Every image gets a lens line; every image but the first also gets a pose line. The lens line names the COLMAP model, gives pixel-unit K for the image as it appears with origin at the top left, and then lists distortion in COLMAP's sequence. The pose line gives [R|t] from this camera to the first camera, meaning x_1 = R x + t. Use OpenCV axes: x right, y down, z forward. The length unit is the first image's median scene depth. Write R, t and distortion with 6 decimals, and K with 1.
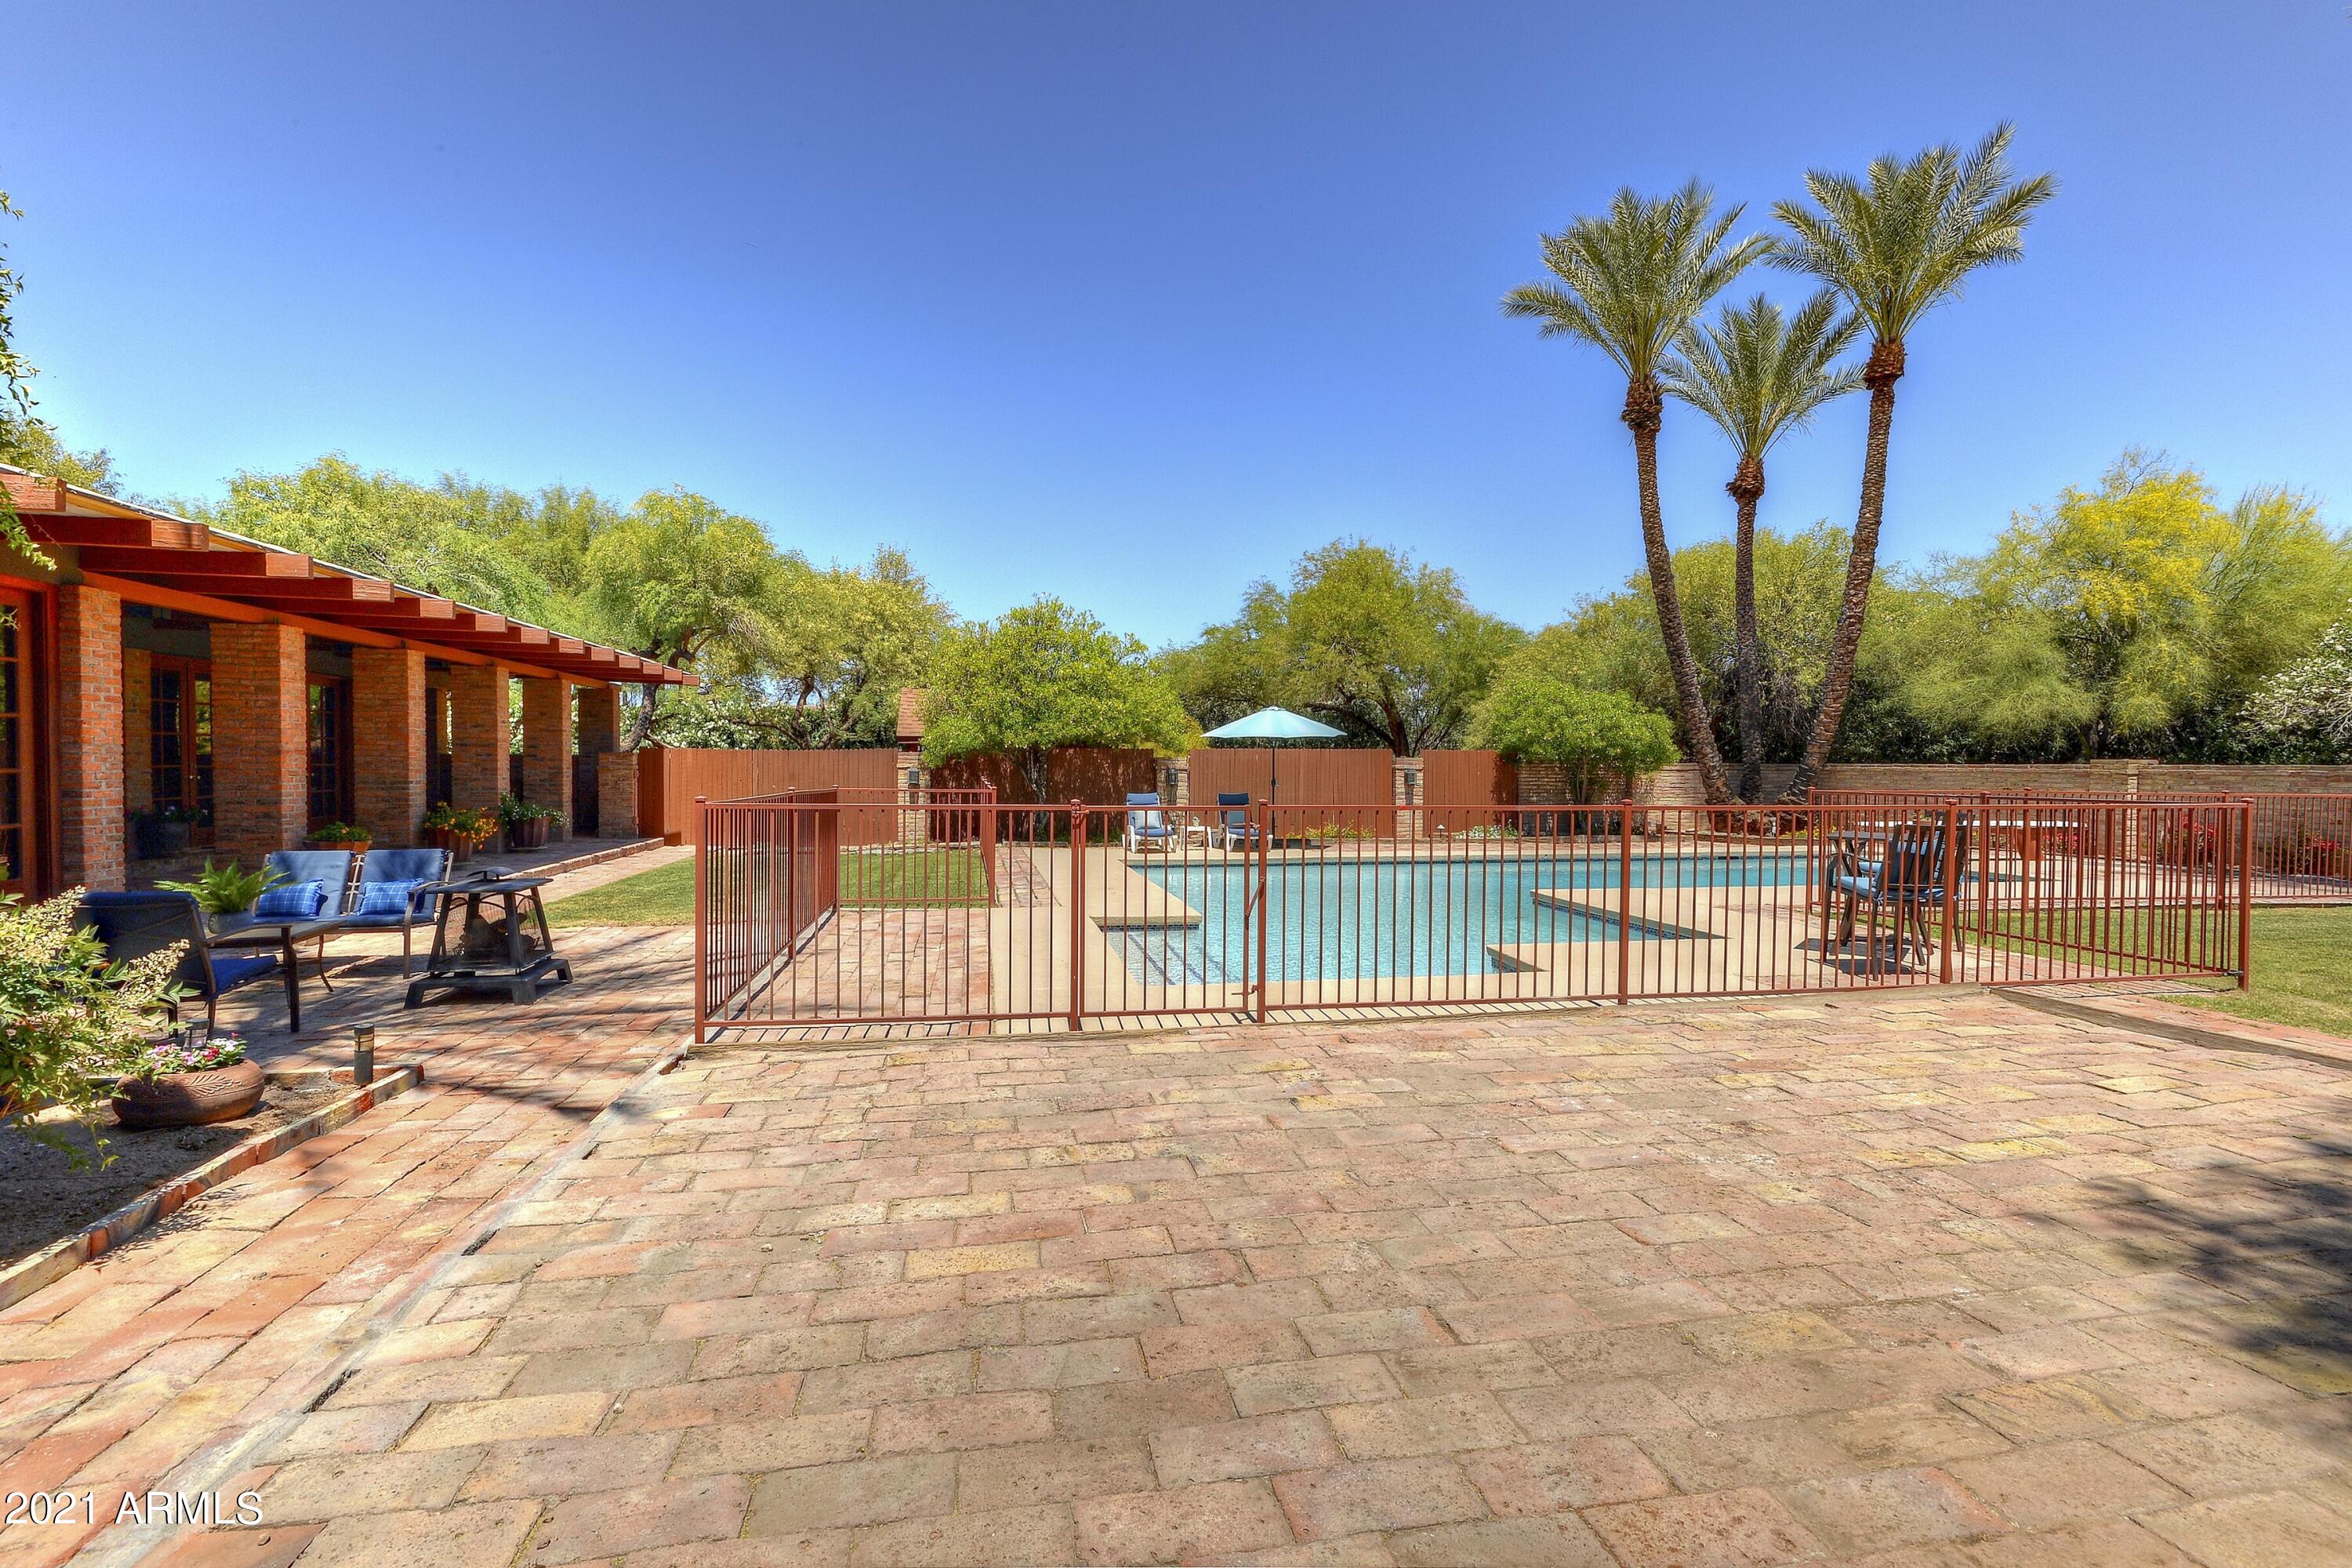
lens RADIAL K [[1080.0, 0, 1176.0], [0, 1080.0, 784.0], [0, 0, 1]] dist [0.001177, -0.008967]
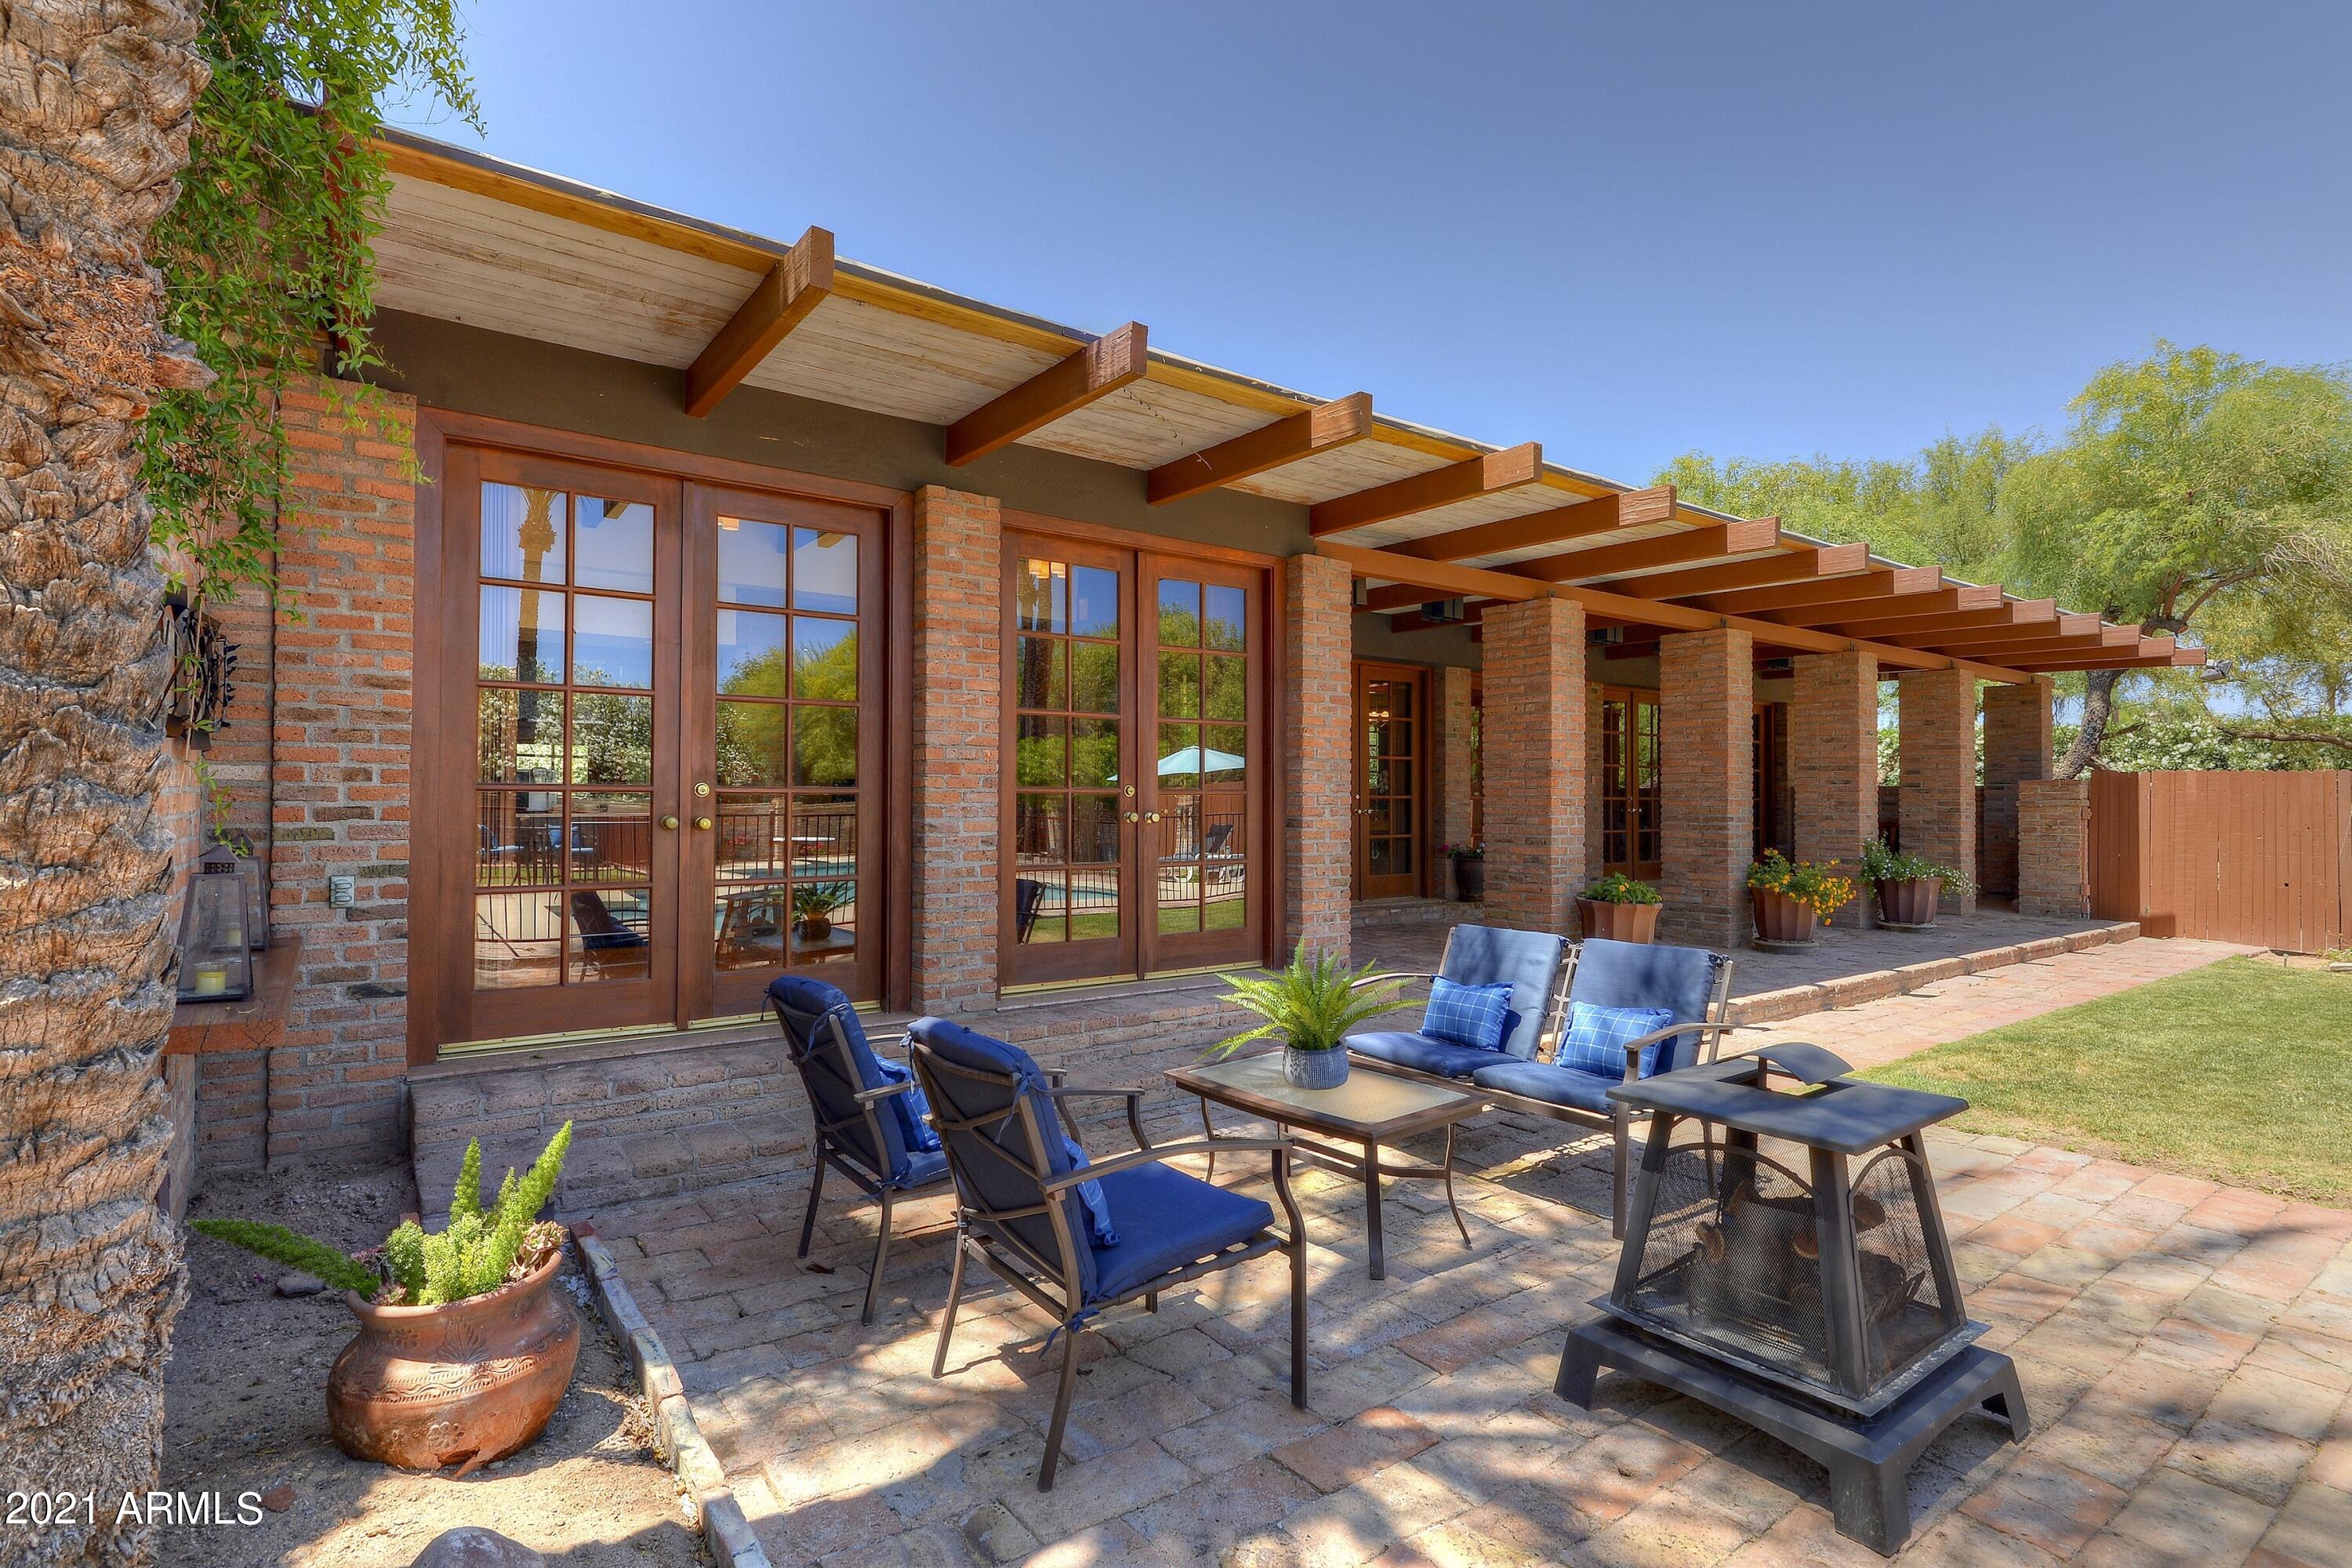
lens RADIAL K [[1132.5, 0, 1176.0], [0, 1132.5, 784.0], [0, 0, 1]] dist [-0.001817, -0.000579]
pose [[0.438149, -0.016120, -0.898758, -0.126588], [-0.021087, 0.999380, -0.028205, 0.002269], [0.898655, 0.031310, 0.437537, 0.215583]]
